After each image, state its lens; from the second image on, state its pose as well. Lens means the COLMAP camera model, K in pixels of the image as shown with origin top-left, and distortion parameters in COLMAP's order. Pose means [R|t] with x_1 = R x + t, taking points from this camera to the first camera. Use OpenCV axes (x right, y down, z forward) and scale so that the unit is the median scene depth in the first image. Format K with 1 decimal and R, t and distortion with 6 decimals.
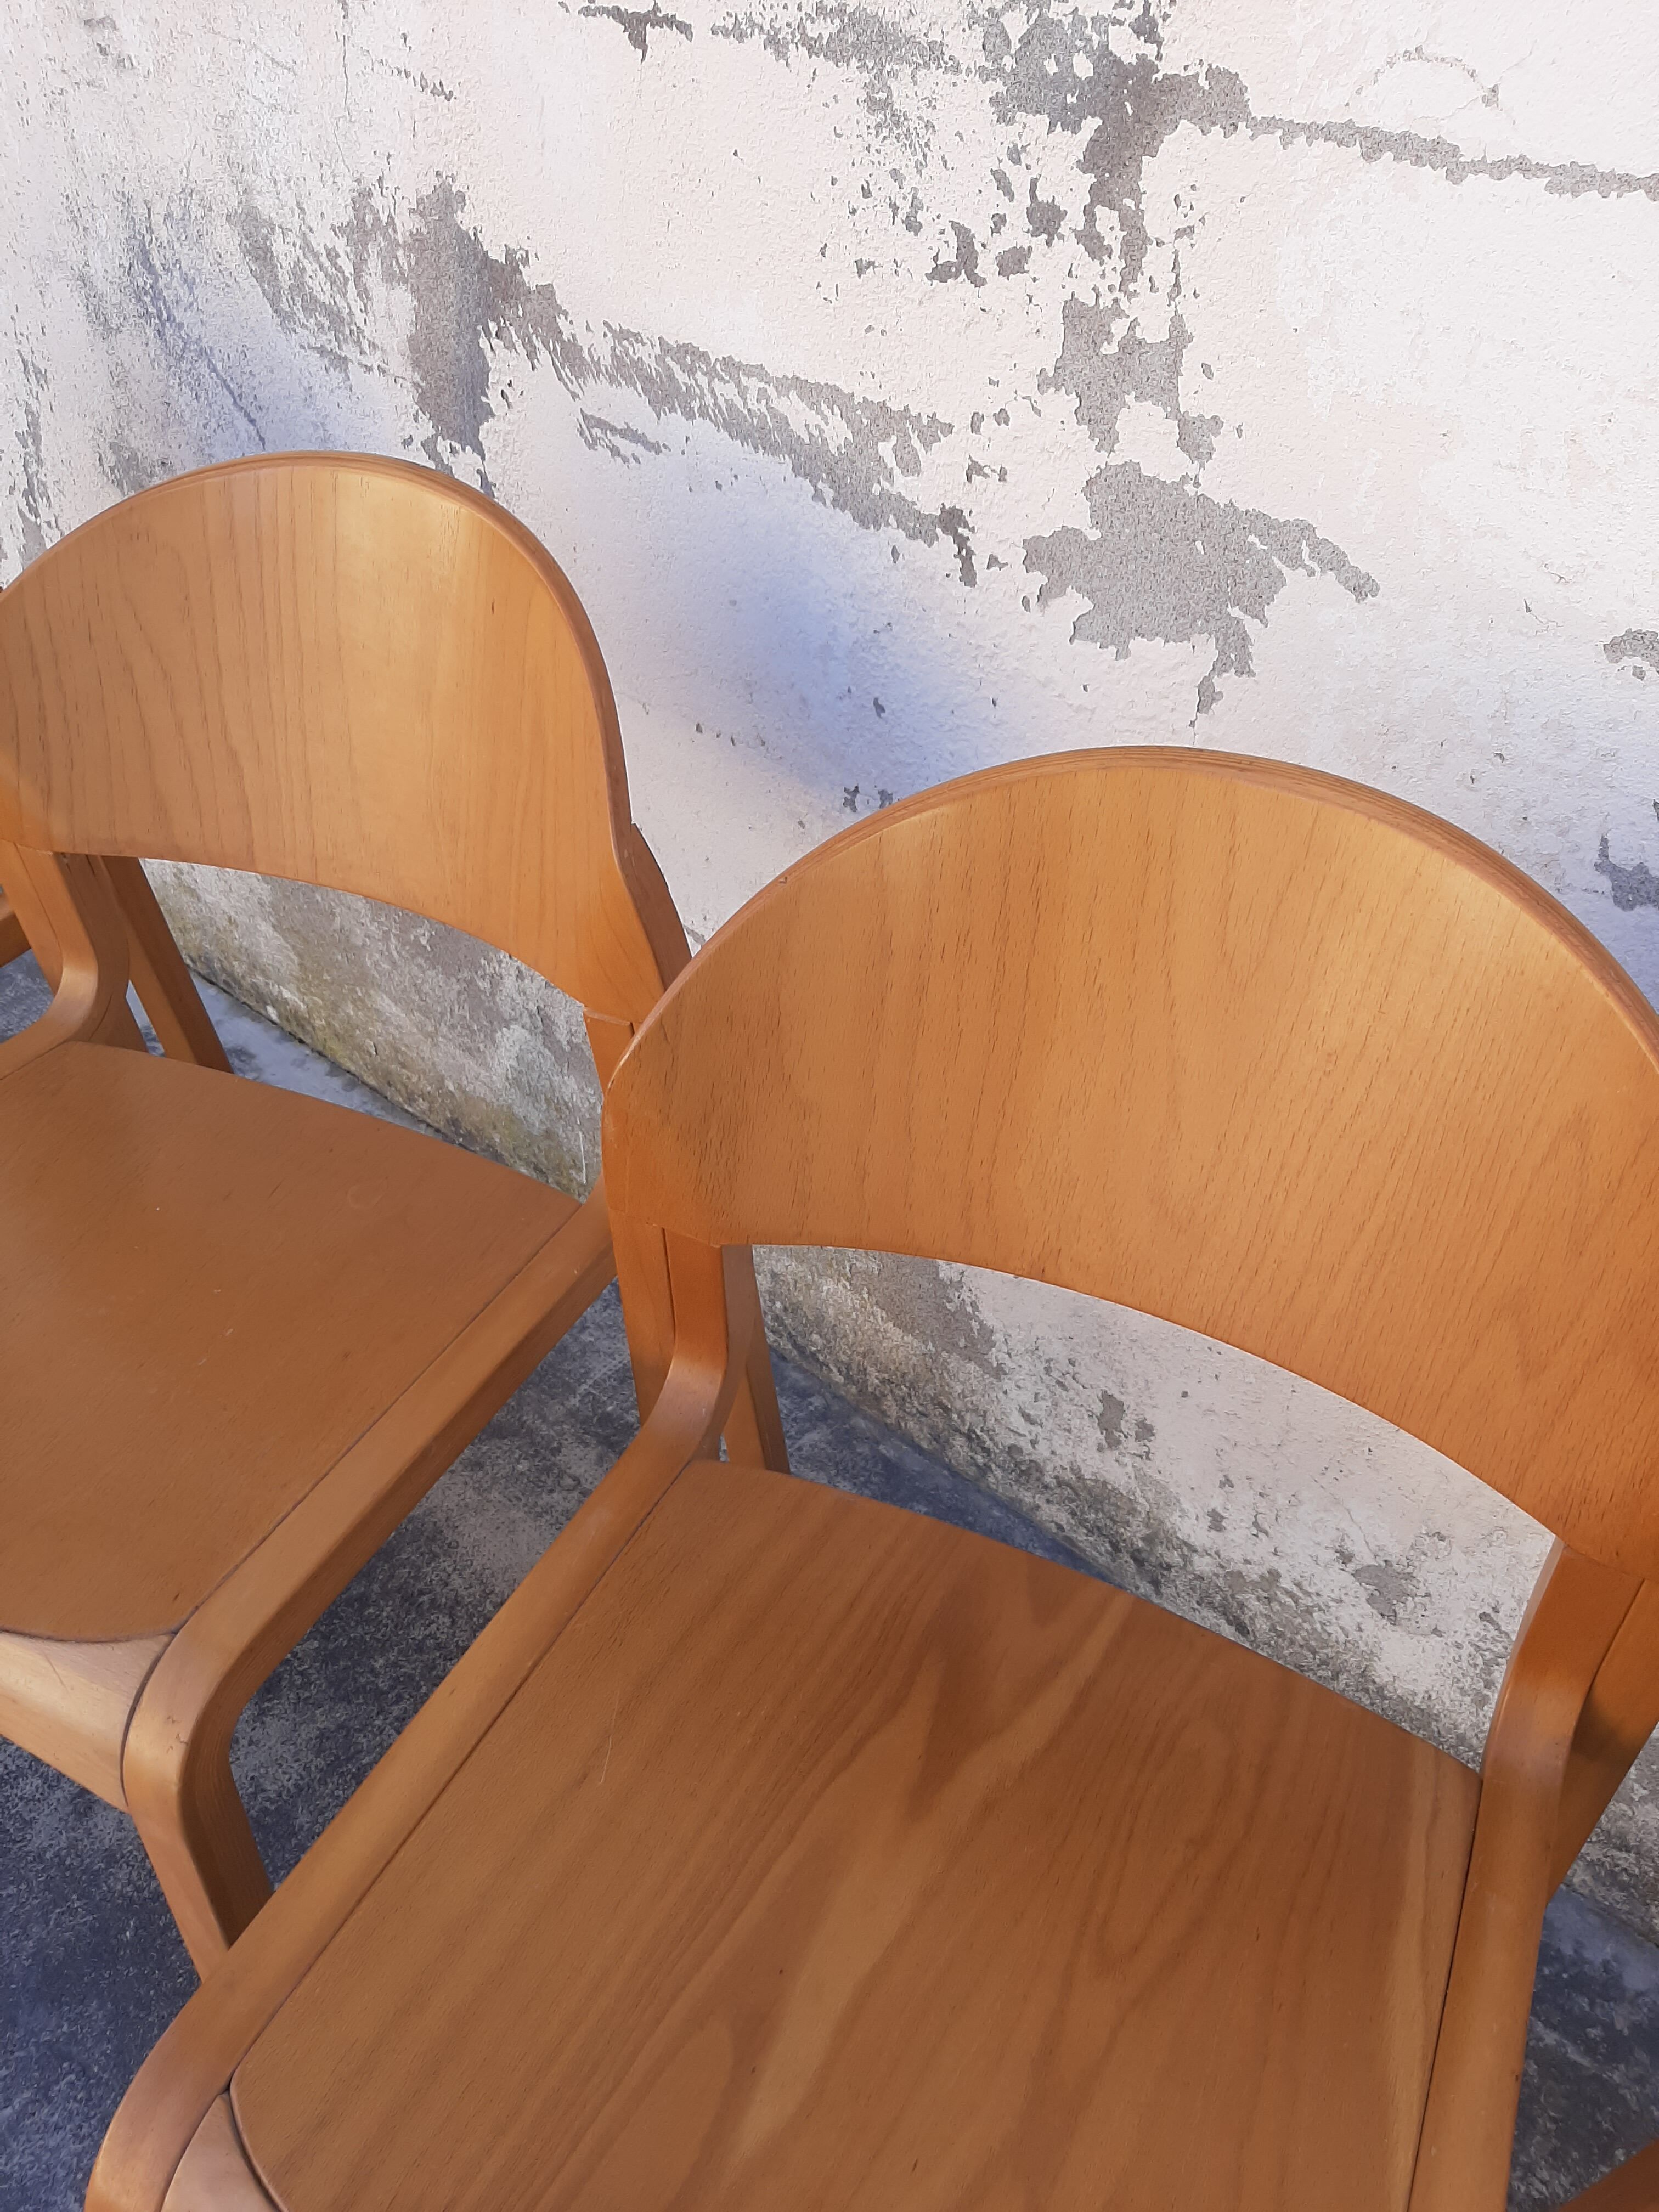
lens RADIAL K [[1742.9, 0, 841.8], [0, 1742.9, 1094.9], [0, 0, 1]] dist [0.037378, -0.100956]
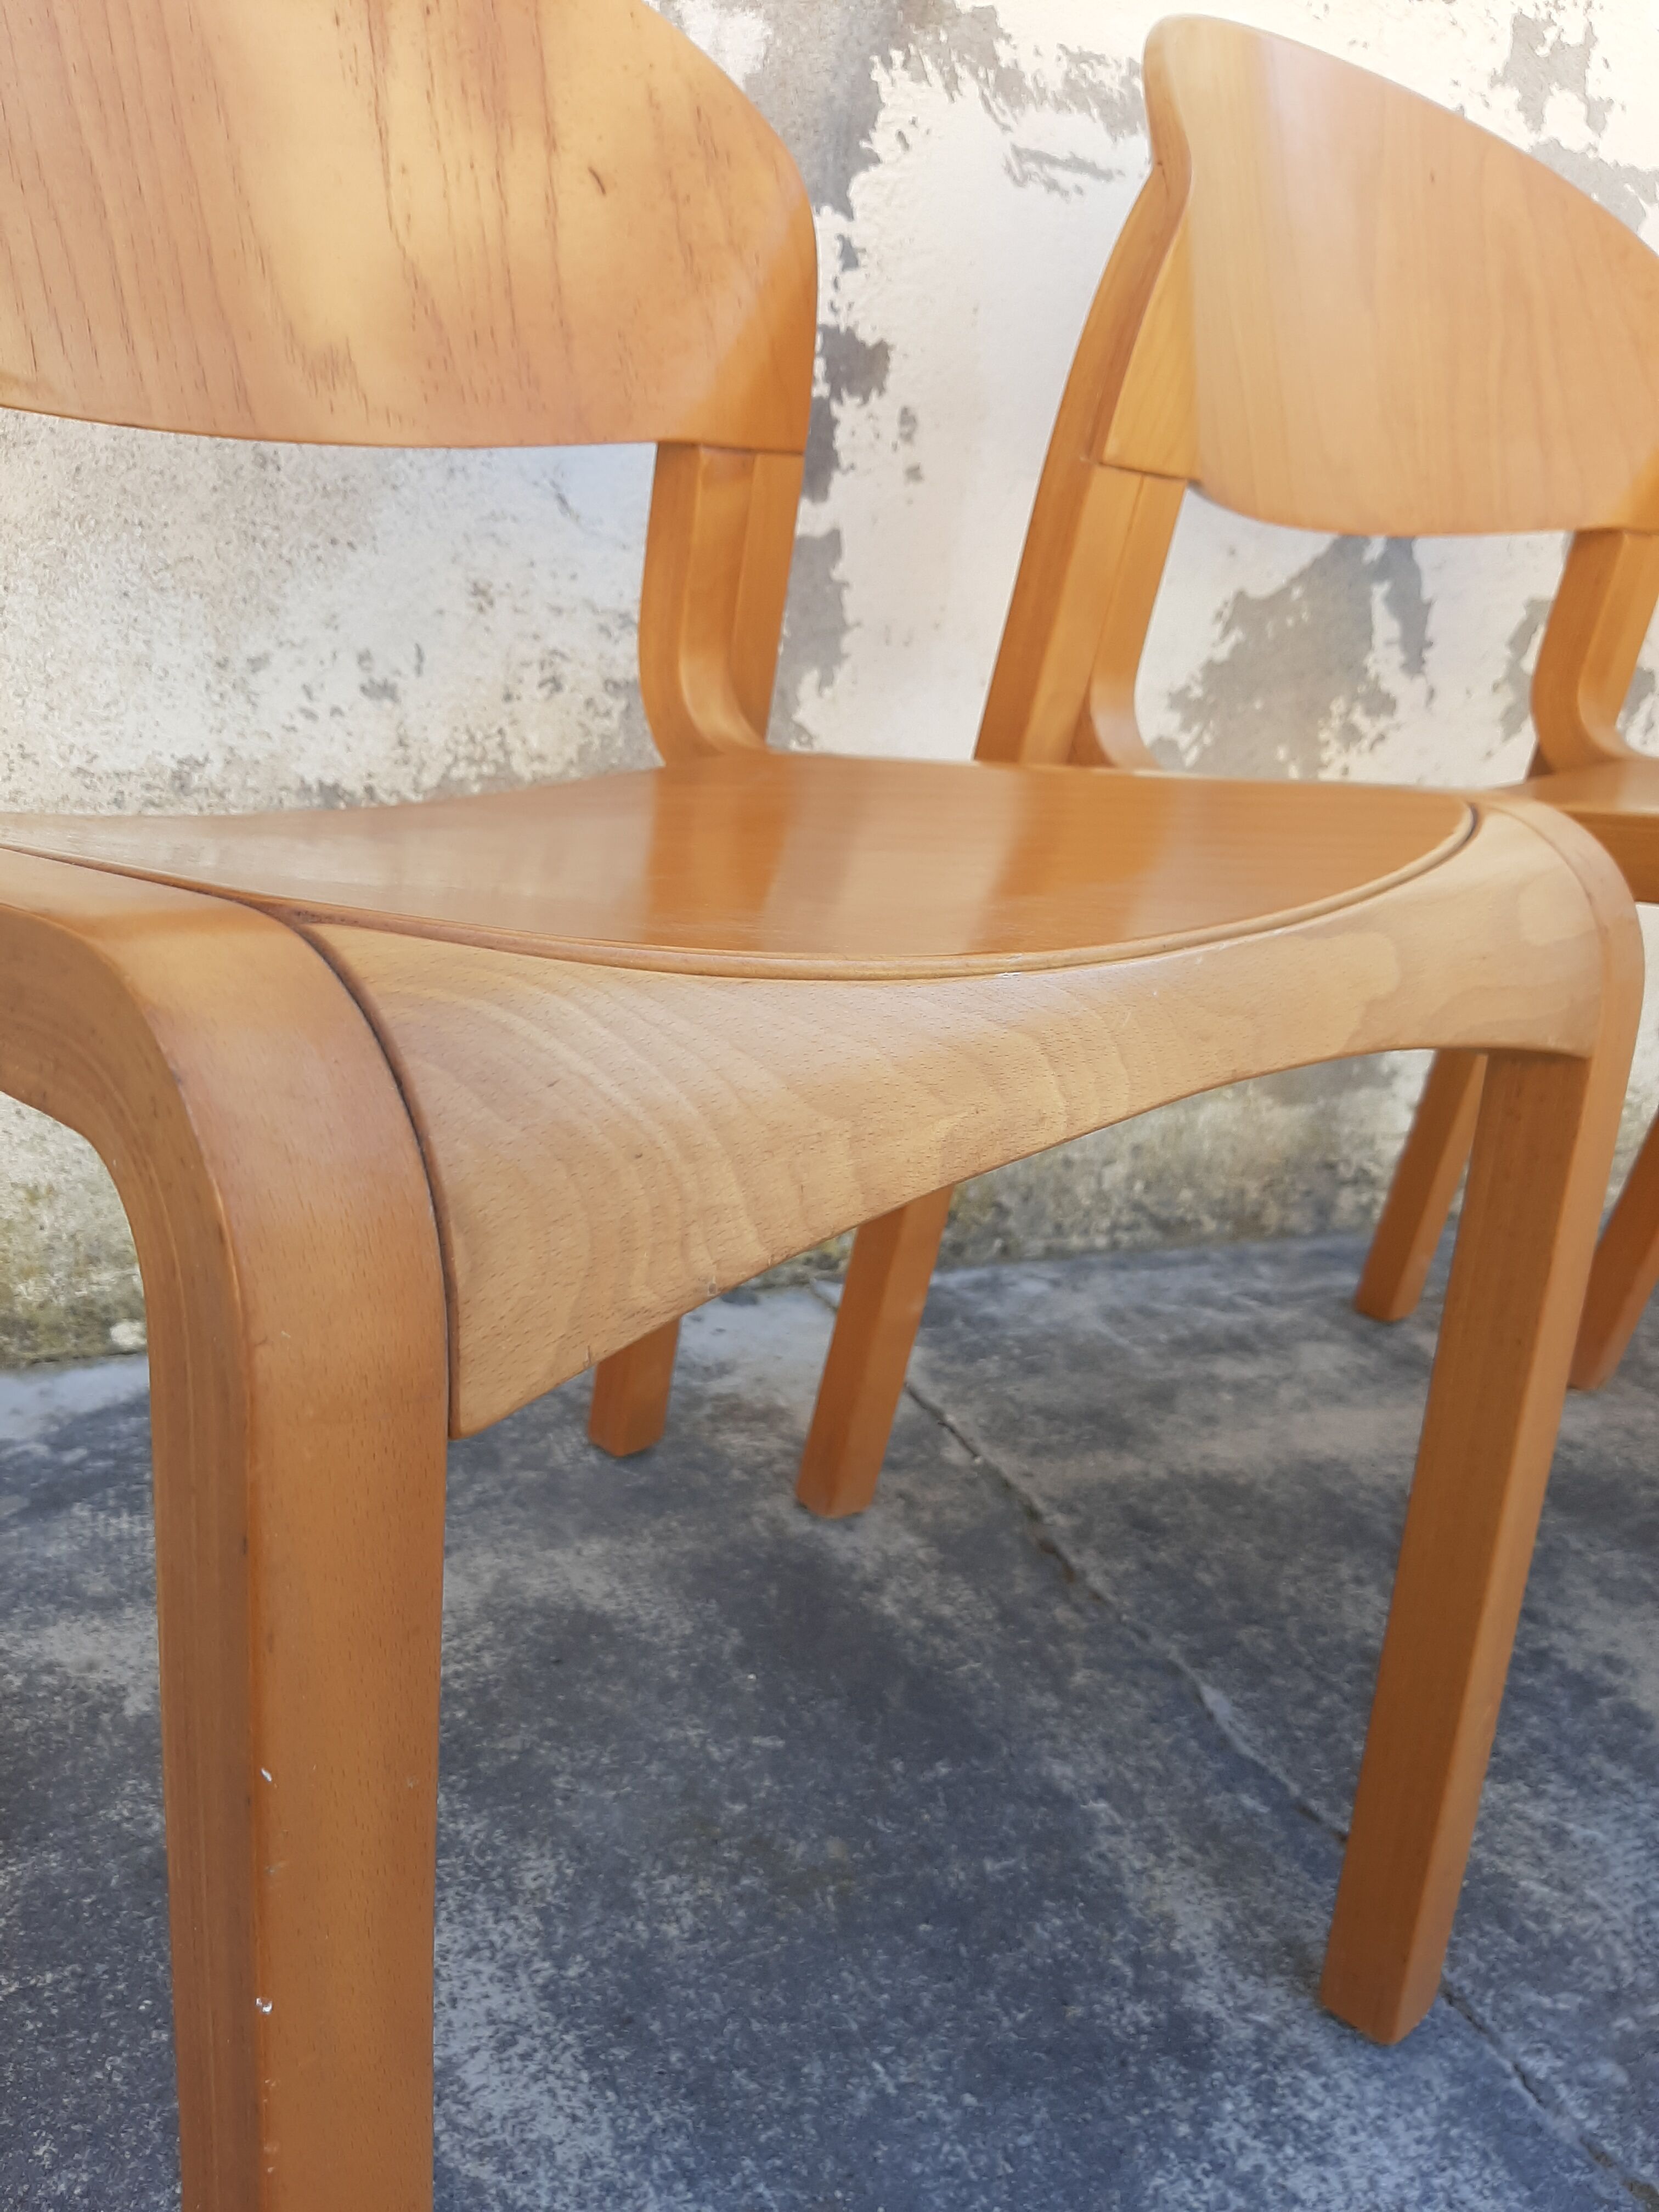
lens RADIAL K [[1742.9, 0, 820.8], [0, 1742.9, 1083.9], [0, 0, 1]] dist [0.037378, -0.100956]
pose [[0.478989, -0.255150, 0.839922, -1.223461], [0.495931, 0.868152, -0.019093, 0.014984], [-0.724308, 0.425689, 0.542372, 0.856370]]
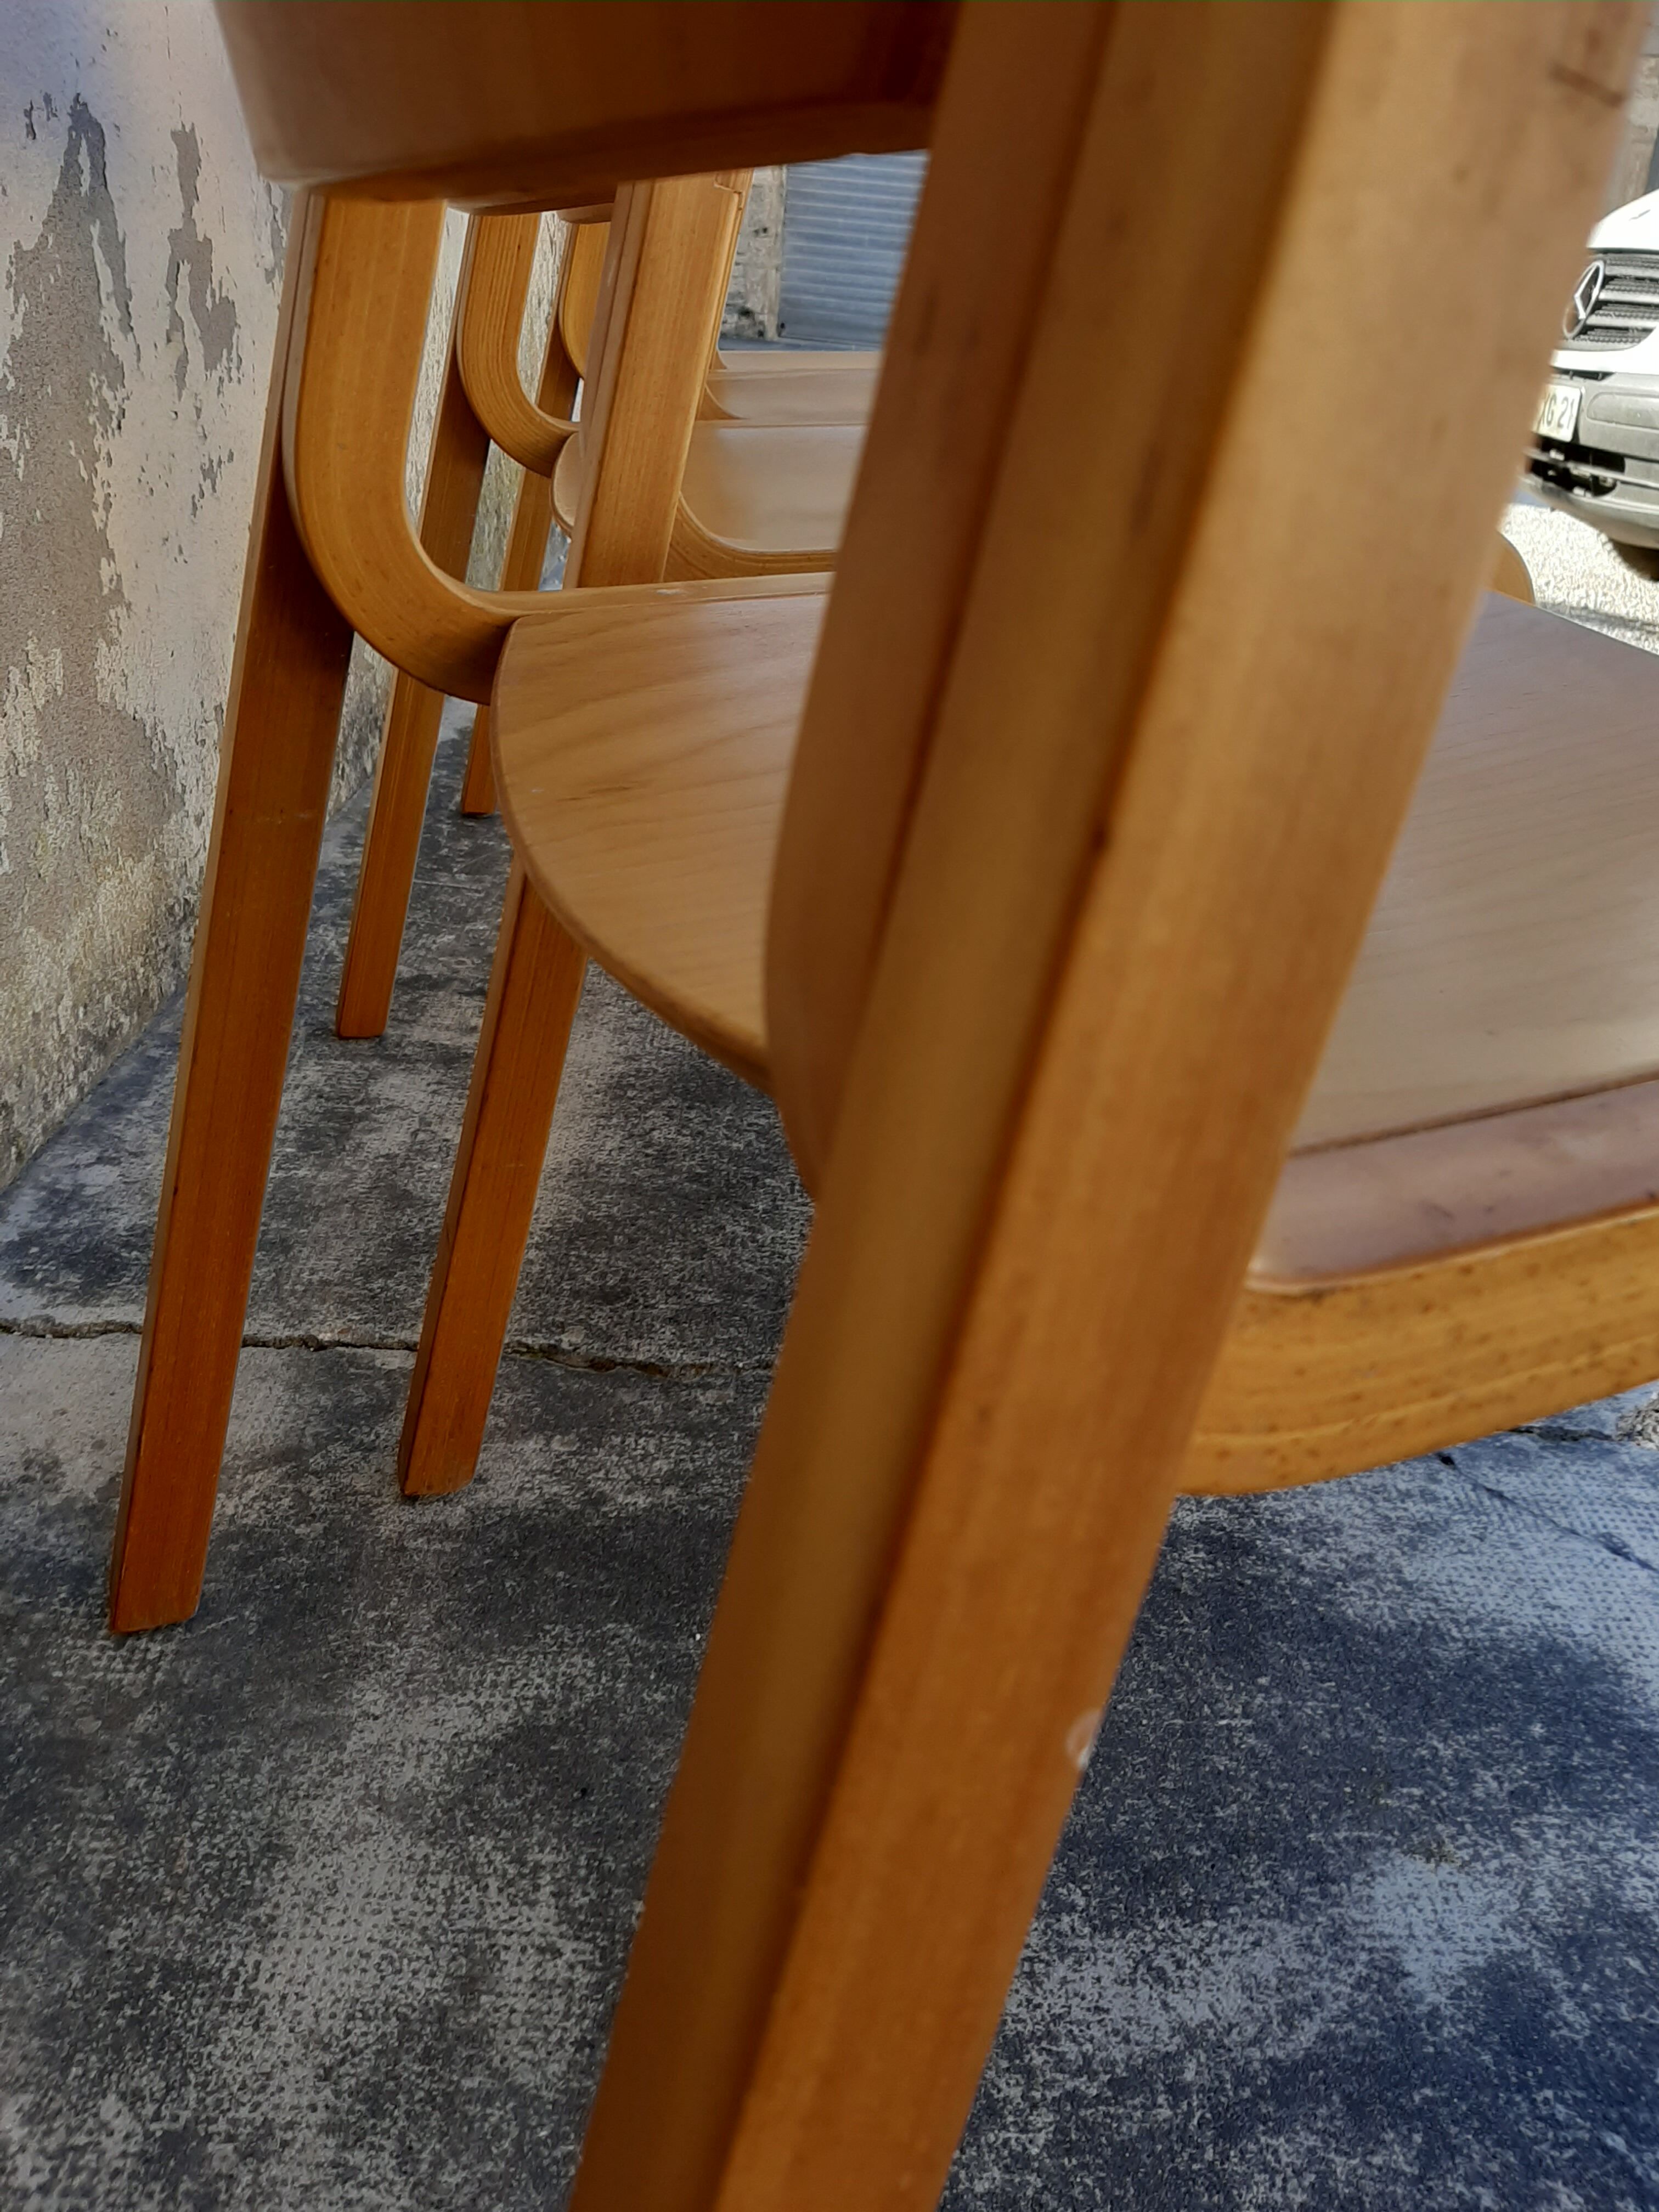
lens RADIAL K [[1742.9, 0, 824.0], [0, 1742.9, 1101.8], [0, 0, 1]] dist [0.037378, -0.100956]
pose [[-0.646972, -0.406915, 0.644863, -1.046409], [0.382336, 0.558594, 0.736065, -0.406822], [-0.659732, 0.722768, -0.205816, 1.376089]]
